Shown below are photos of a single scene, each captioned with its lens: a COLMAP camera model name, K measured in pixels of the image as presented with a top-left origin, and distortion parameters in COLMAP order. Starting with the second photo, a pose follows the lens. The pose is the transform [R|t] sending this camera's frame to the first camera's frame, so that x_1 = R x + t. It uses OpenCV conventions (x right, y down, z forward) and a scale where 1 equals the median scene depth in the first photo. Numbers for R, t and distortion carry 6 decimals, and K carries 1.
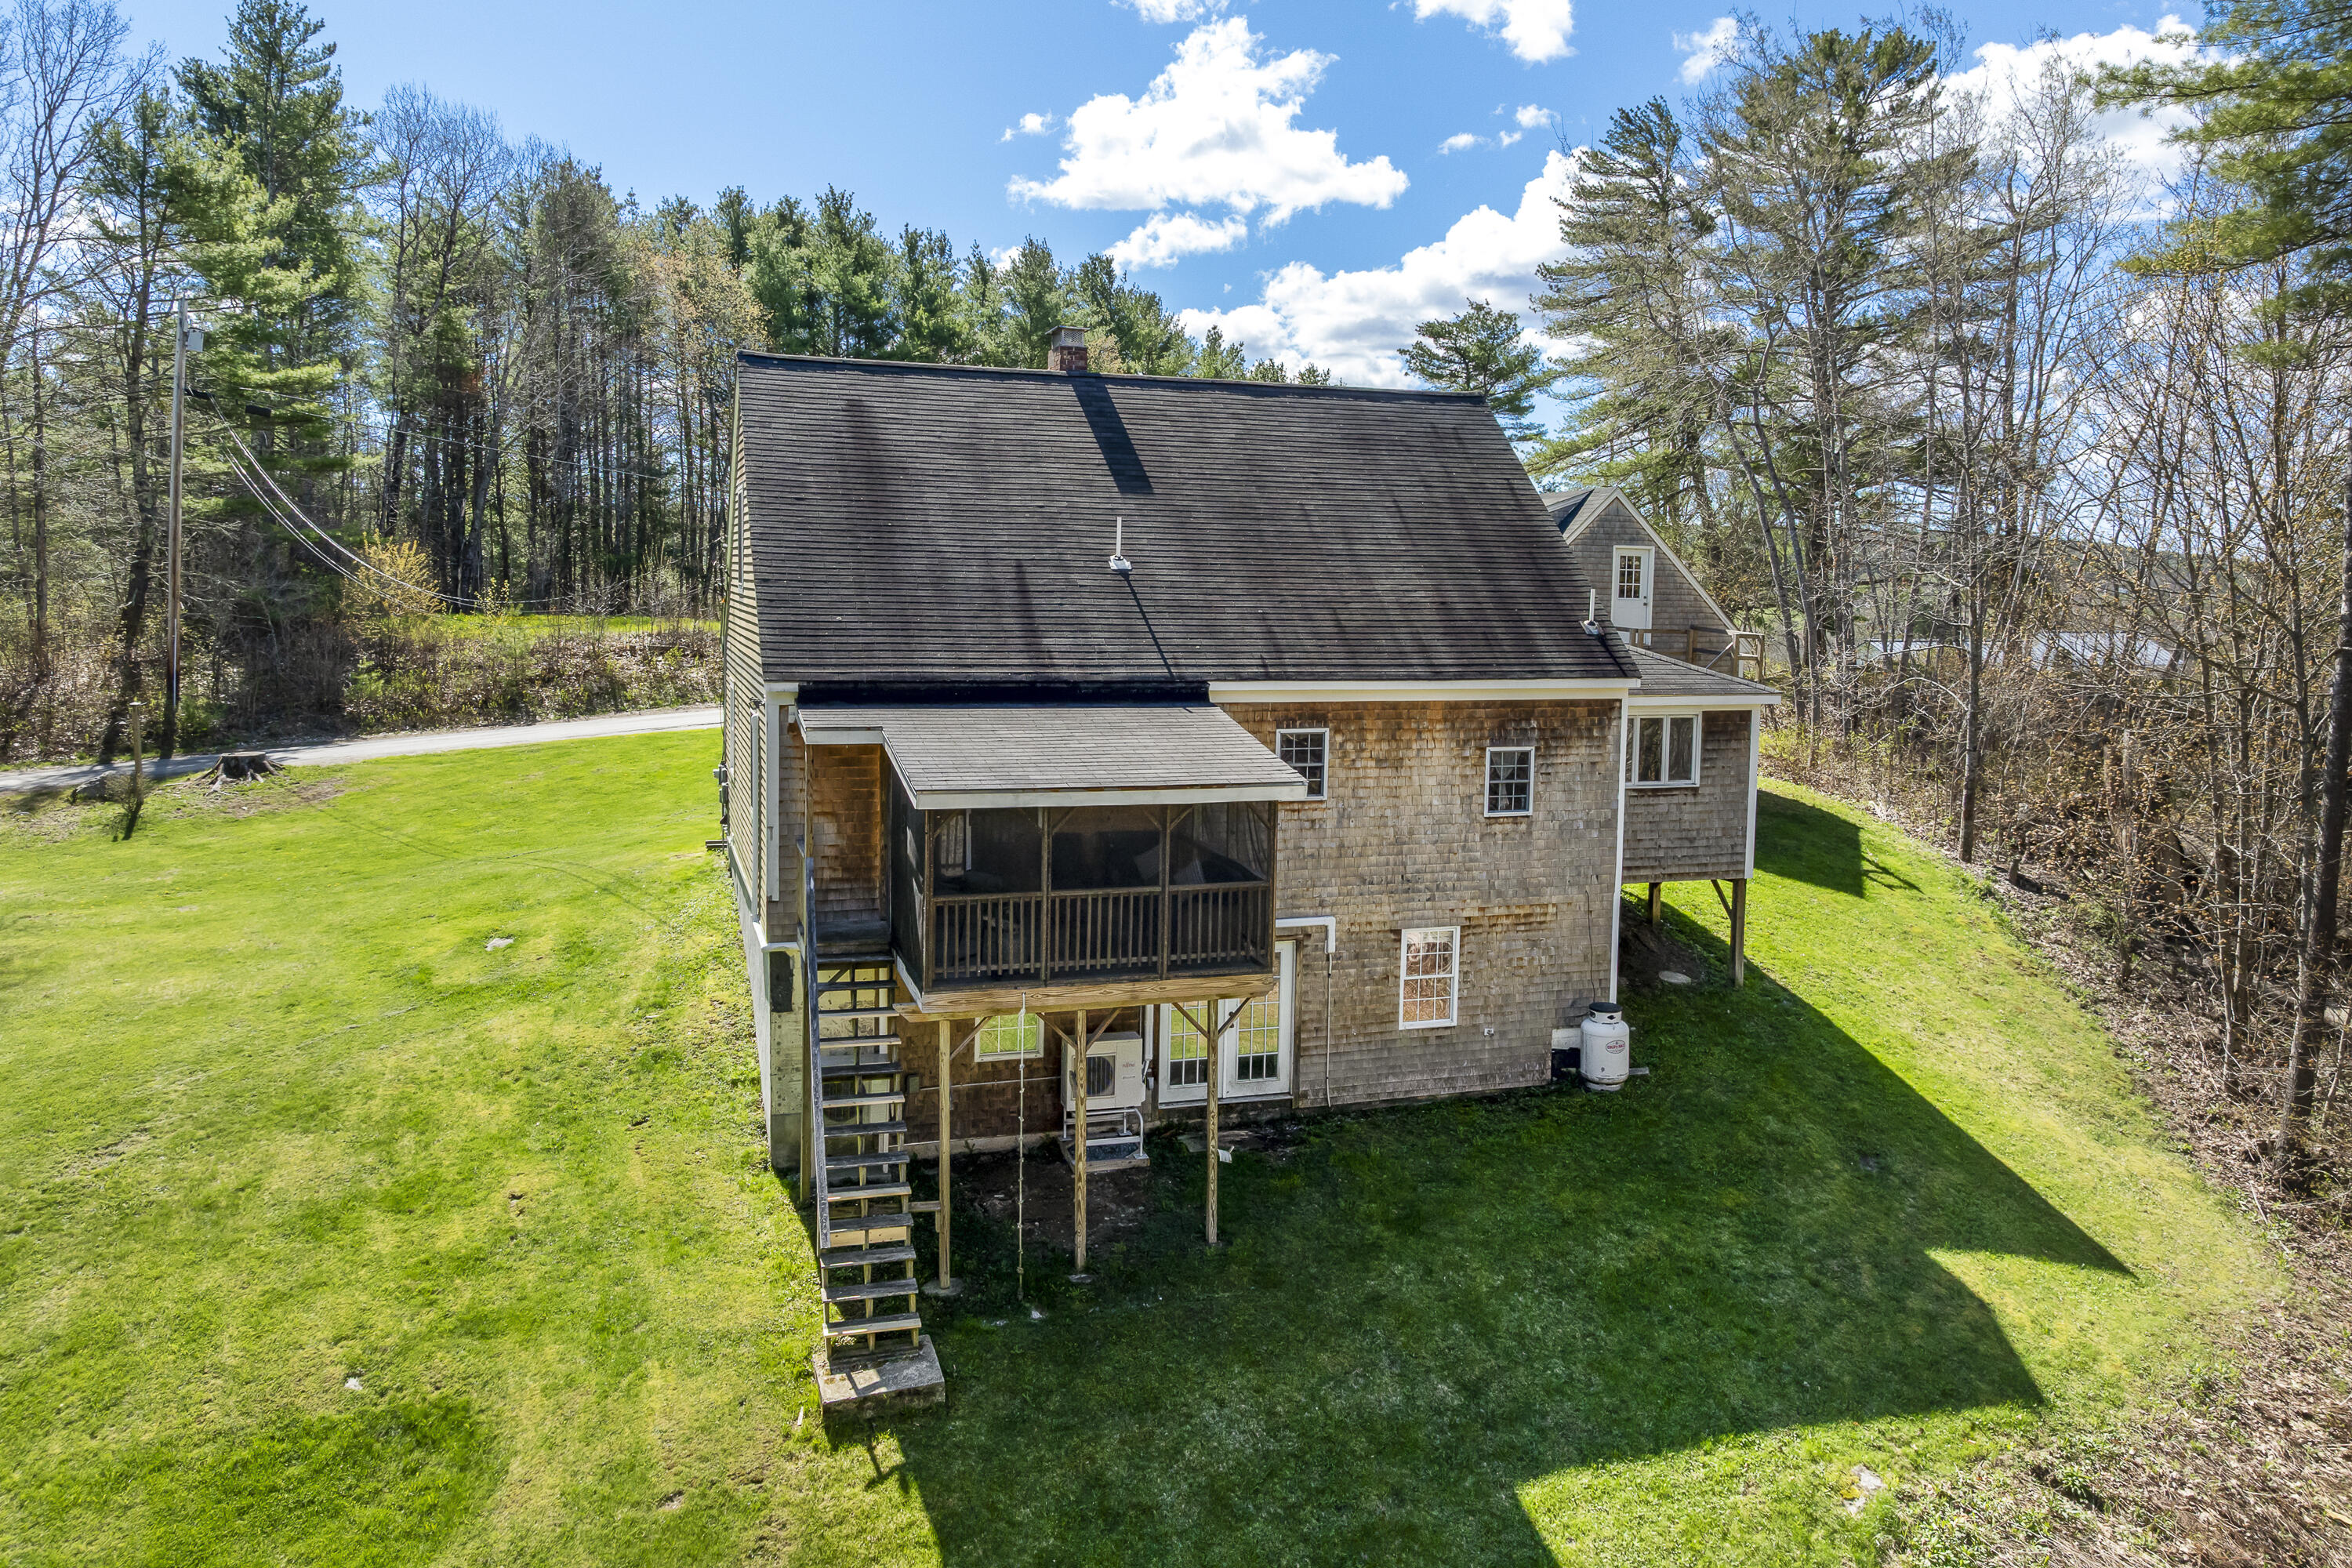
lens RADIAL K [[1612.3, 0, 1178.1], [0, 1612.3, 777.2], [0, 0, 1]] dist [-0.008988, -0.004988]
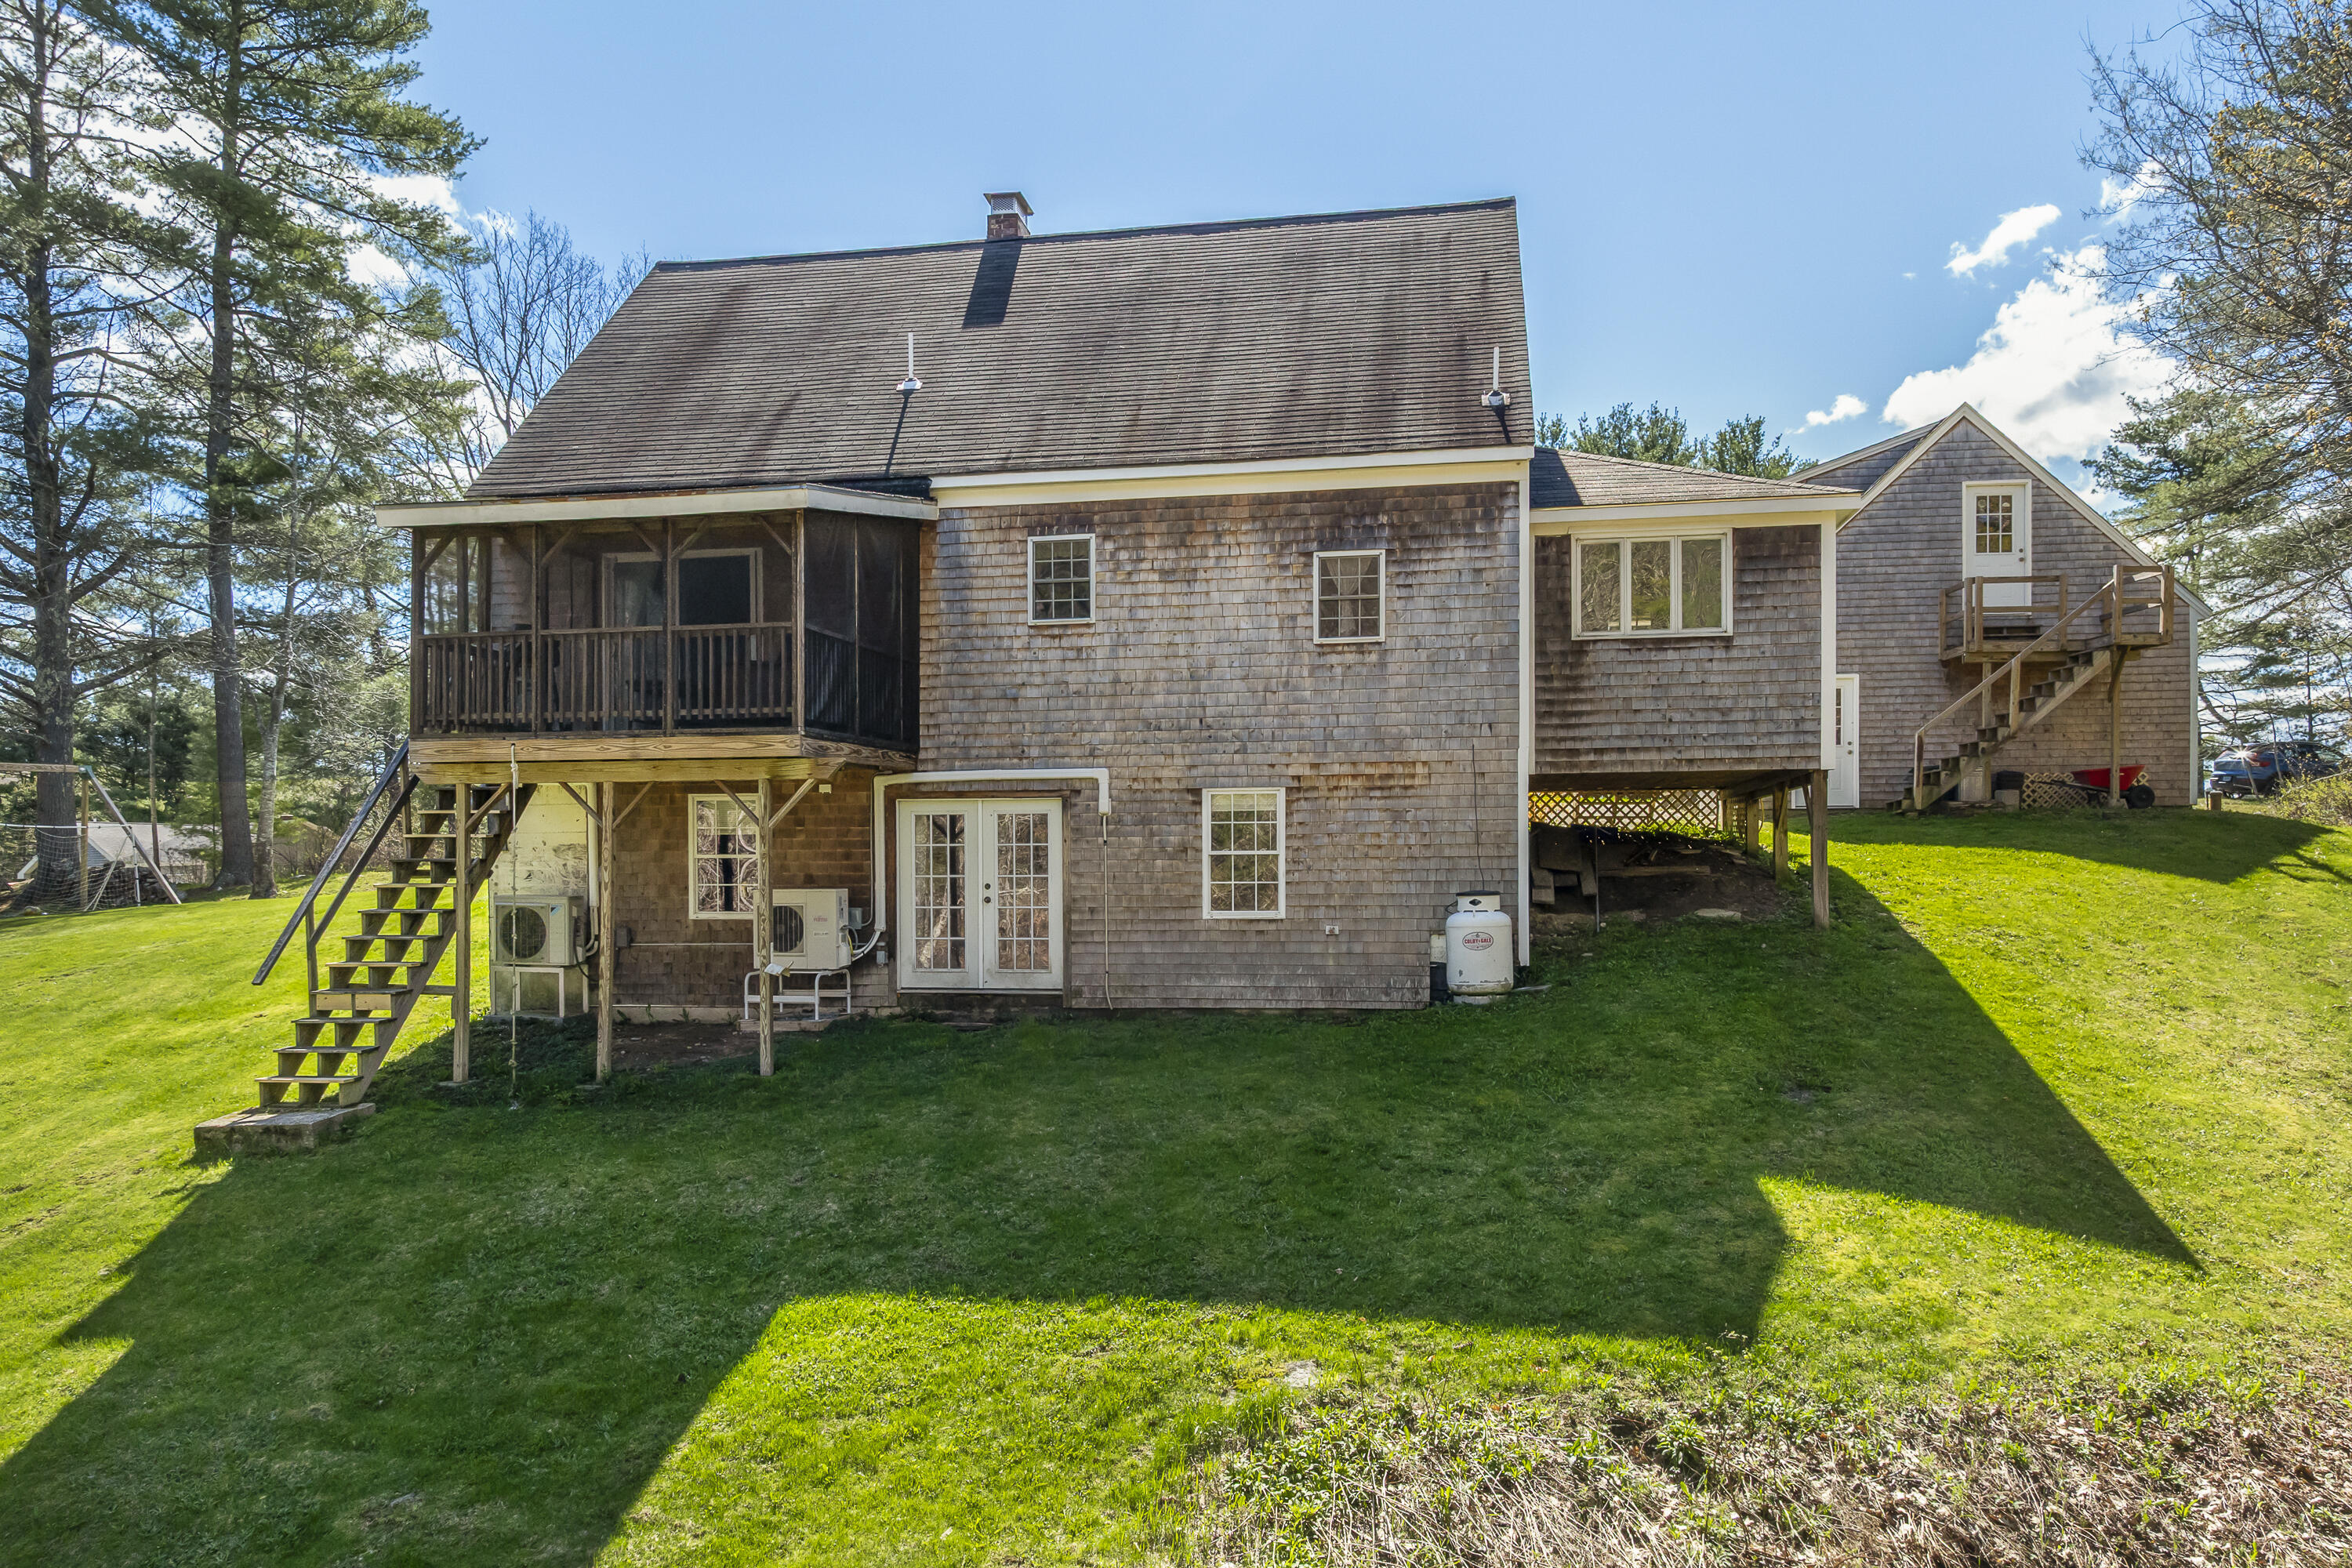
lens RADIAL K [[1647.7, 0, 1139.7], [0, 1647.7, 959.5], [0, 0, 1]] dist [0.010333, -0.017112]
pose [[0.889659, 0.002657, -0.456617, 0.479730], [-0.029658, 0.998208, -0.051976, 0.220553], [0.455661, 0.059783, 0.888144, 0.270939]]
